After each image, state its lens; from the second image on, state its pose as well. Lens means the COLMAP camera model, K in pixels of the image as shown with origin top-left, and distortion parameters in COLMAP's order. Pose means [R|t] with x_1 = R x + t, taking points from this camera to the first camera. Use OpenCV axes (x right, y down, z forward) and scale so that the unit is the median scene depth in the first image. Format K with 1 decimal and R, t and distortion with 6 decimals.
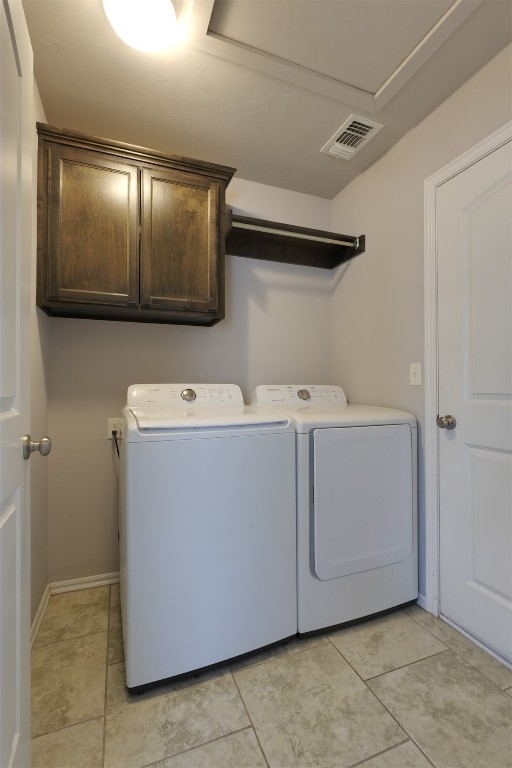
lens RADIAL K [[354.0, 0, 256.0], [0, 354.0, 384.0], [0, 0, 1]] dist [-0.005274, -0.000245]
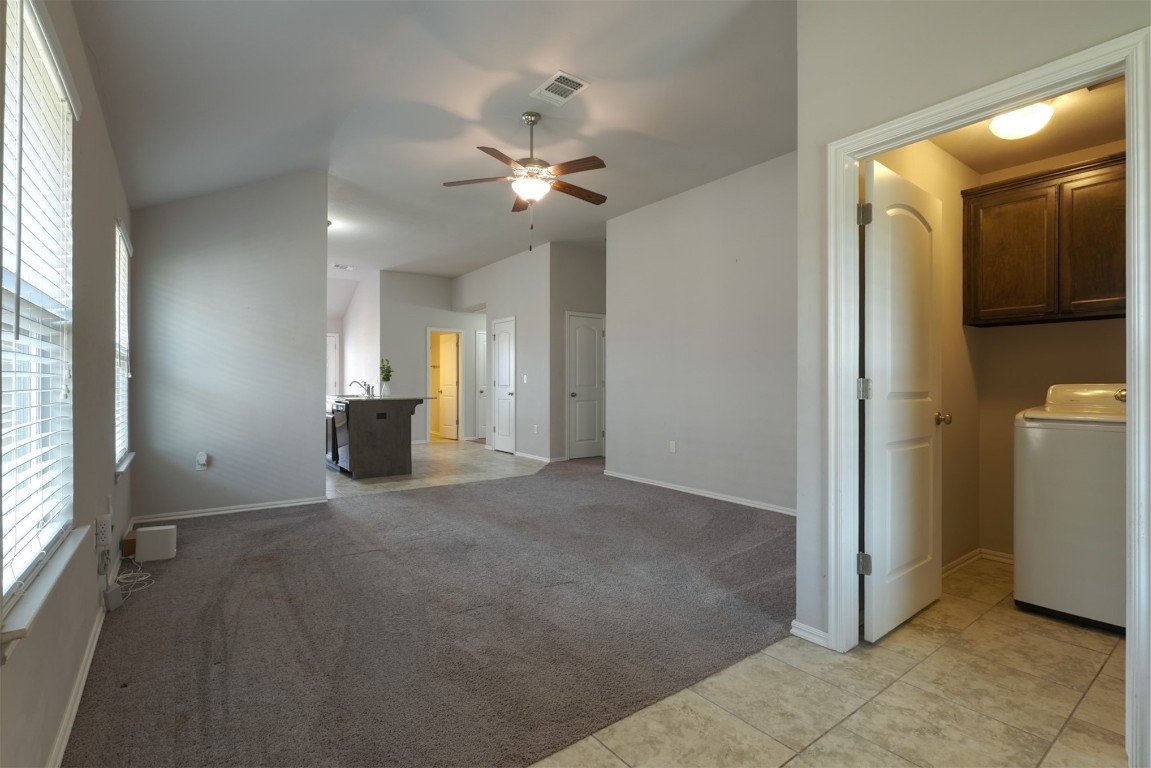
lens RADIAL K [[530.6, 0, 574.5], [0, 530.6, 381.4], [0, 0, 1]] dist [-0.005274, -0.000245]
pose [[0.266108, -0.000926, -0.963943, 0.918373], [0.007942, 0.999968, 0.001232, -0.023547], [0.963911, -0.007984, 0.266106, -0.955112]]
